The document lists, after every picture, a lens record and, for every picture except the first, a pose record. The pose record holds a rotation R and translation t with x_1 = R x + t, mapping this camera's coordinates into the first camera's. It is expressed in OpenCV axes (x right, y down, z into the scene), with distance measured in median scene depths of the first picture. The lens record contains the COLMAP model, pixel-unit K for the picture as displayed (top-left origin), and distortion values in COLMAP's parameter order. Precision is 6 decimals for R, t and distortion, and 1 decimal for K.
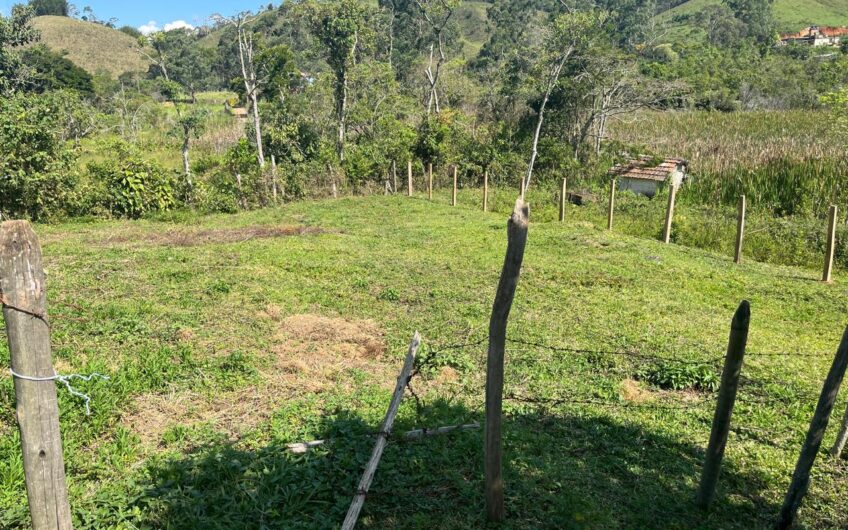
lens RADIAL K [[642.8, 0, 425.6], [0, 642.8, 252.0], [0, 0, 1]] dist [0.106639, -0.130321]
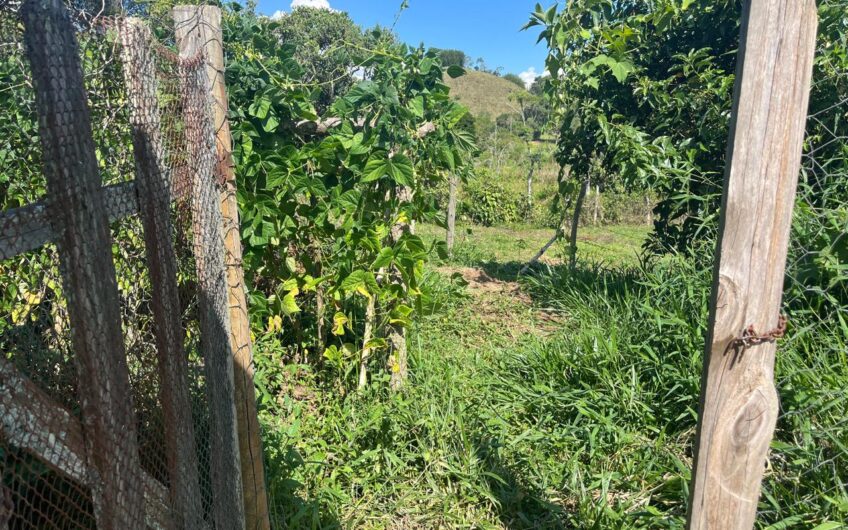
lens RADIAL K [[642.8, 0, 425.6], [0, 642.8, 252.0], [0, 0, 1]] dist [0.106639, -0.130321]
pose [[0.861923, 0.108553, -0.495283, 0.097266], [-0.137495, 0.990253, -0.022240, 0.042847], [0.488041, 0.087268, 0.868447, -0.189150]]
